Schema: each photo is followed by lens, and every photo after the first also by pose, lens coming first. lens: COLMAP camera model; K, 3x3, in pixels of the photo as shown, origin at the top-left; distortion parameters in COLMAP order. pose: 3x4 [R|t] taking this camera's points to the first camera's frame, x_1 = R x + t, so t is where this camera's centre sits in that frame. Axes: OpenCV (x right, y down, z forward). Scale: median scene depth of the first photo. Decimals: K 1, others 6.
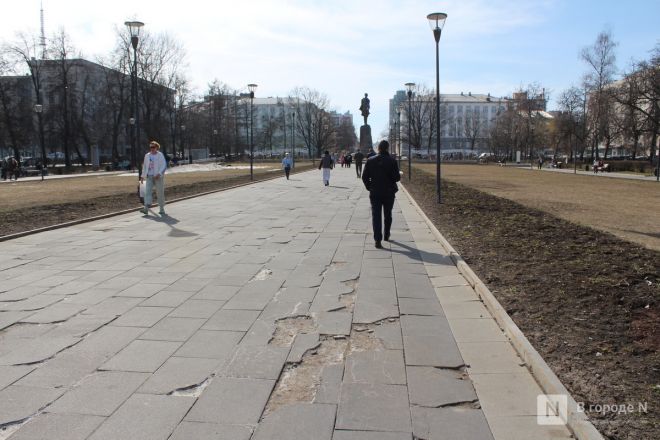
lens RADIAL K [[642.1, 0, 330.0], [0, 642.1, 220.0], [0, 0, 1]] dist [-0.268655, 0.307873]
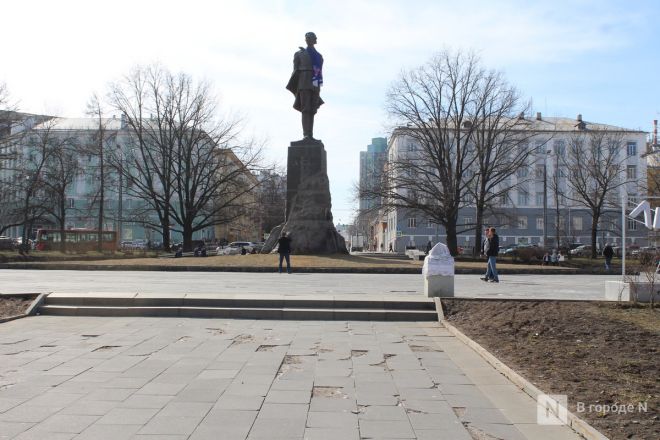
lens RADIAL K [[632.9, 0, 330.0], [0, 632.9, 220.0], [0, 0, 1]] dist [-0.099758, 0.012454]
pose [[0.998197, 0.009058, 0.059339, 0.060904], [-0.000778, 0.990419, -0.138092, -0.094041], [-0.060021, 0.137797, 0.988640, 0.899878]]
